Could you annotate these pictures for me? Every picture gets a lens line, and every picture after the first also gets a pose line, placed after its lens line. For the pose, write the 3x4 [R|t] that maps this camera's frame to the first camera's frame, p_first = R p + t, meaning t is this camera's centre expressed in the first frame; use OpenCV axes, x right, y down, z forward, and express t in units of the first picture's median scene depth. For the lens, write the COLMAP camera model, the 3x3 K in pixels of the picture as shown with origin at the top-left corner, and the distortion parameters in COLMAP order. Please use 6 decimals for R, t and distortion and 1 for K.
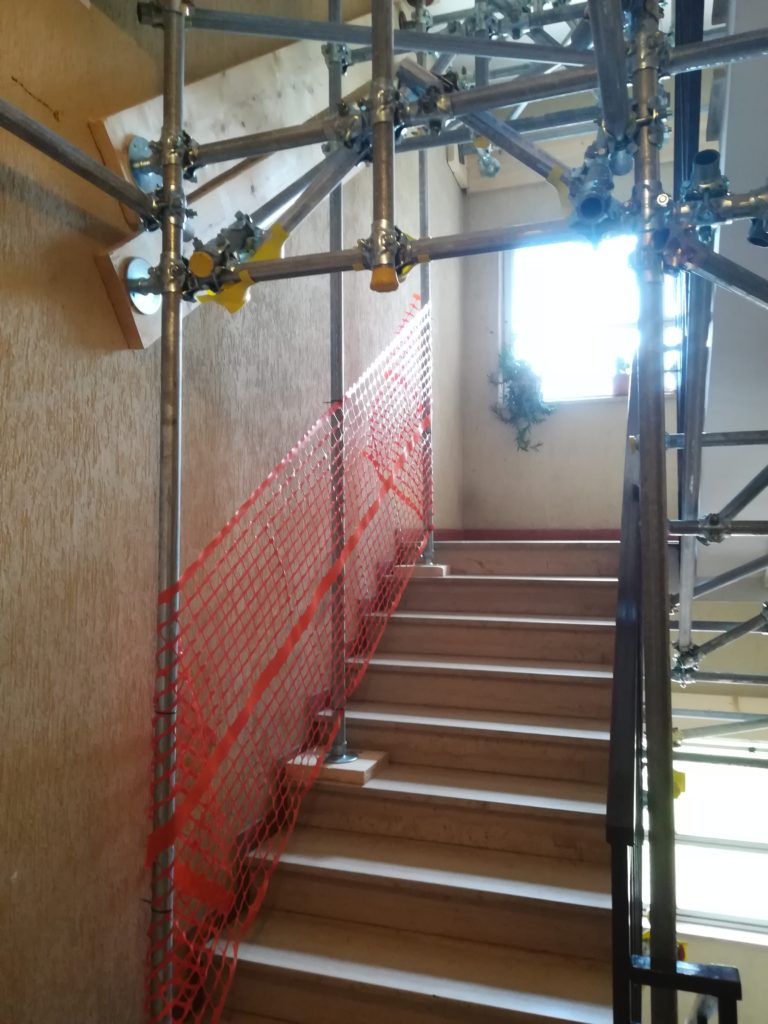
lens RADIAL K [[809.0, 0, 390.2], [0, 809.0, 509.0], [0, 0, 1]] dist [0.056297, -0.070225]
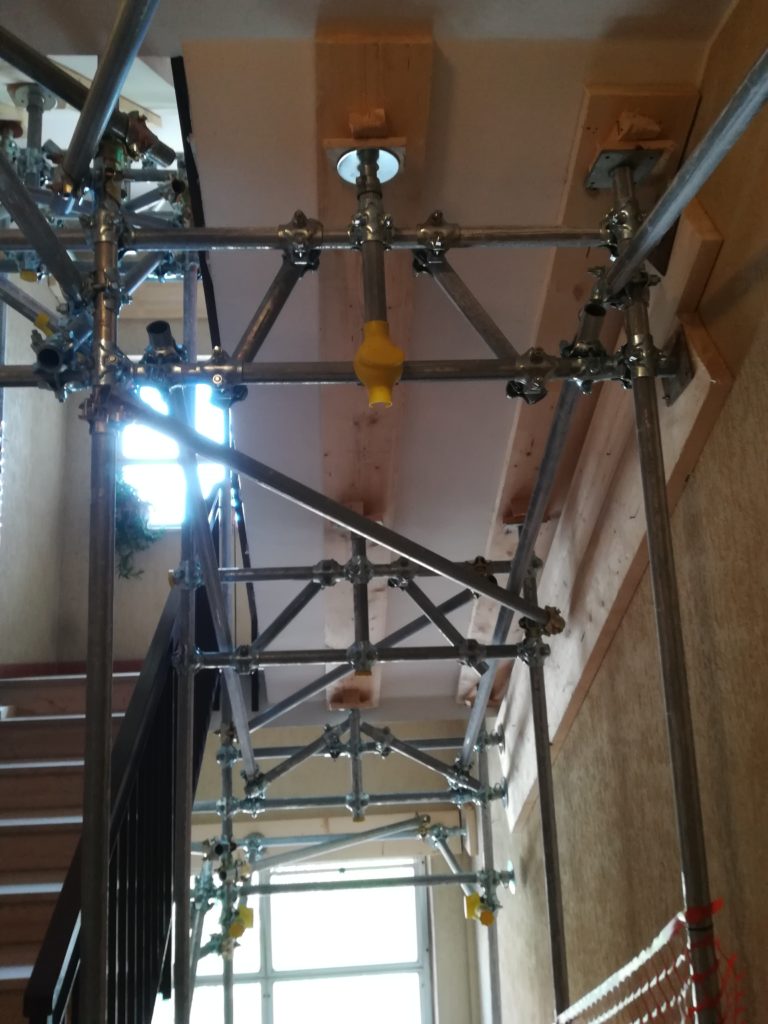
lens RADIAL K [[809.0, 0, 390.2], [0, 809.0, 509.0], [0, 0, 1]] dist [0.056297, -0.070225]
pose [[0.919288, 0.040928, 0.391451, 0.109965], [0.017954, 0.989182, -0.145587, -0.009096], [-0.393175, 0.140865, 0.908609, -0.038325]]
